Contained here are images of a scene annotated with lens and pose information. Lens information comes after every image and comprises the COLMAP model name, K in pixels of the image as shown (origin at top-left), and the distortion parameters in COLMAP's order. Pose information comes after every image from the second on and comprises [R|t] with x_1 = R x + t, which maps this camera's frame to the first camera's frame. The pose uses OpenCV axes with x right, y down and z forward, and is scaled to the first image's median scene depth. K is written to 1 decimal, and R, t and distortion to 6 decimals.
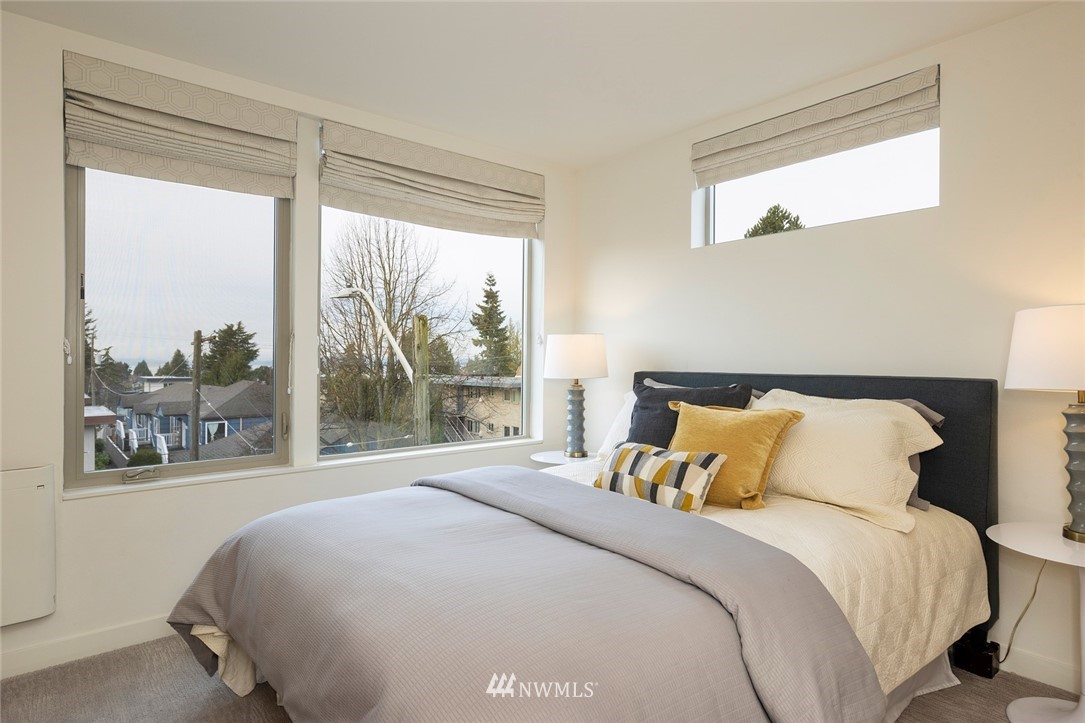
lens RADIAL K [[608.1, 0, 542.5], [0, 608.1, 361.5], [0, 0, 1]] dist [-0.001676, 0.000207]
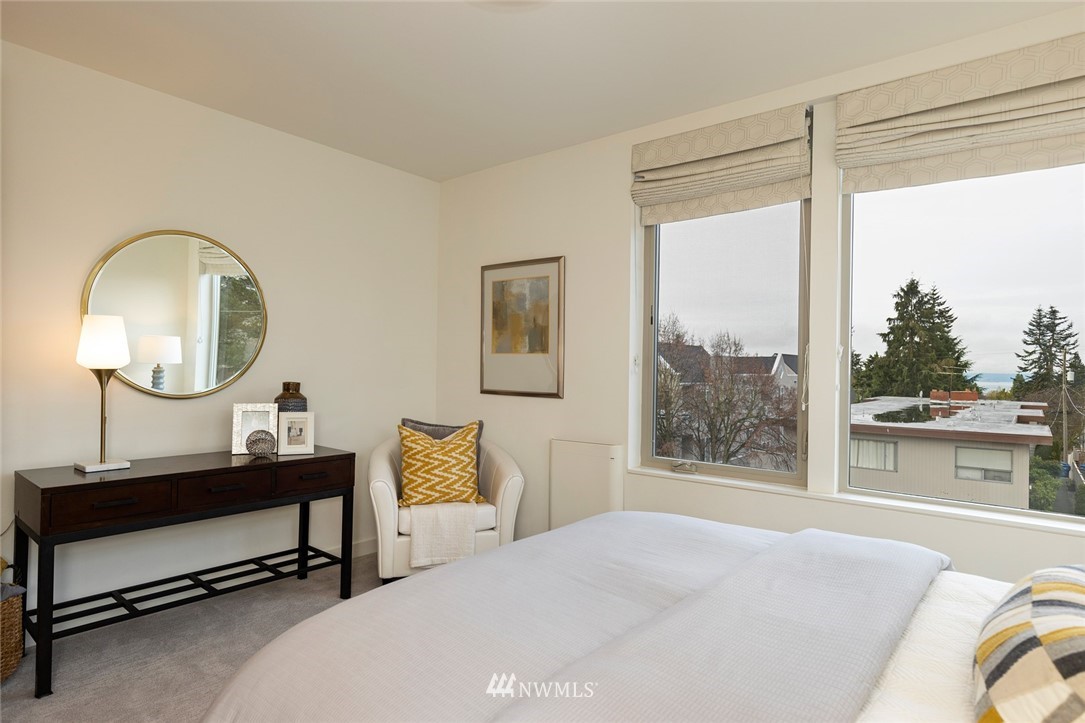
lens RADIAL K [[608.1, 0, 542.5], [0, 608.1, 361.5], [0, 0, 1]] dist [-0.001676, 0.000207]
pose [[0.177912, -0.008294, -0.984011, 0.410343], [-0.018589, 0.999758, -0.011787, -0.002308], [0.983871, 0.020389, 0.177715, 0.438827]]
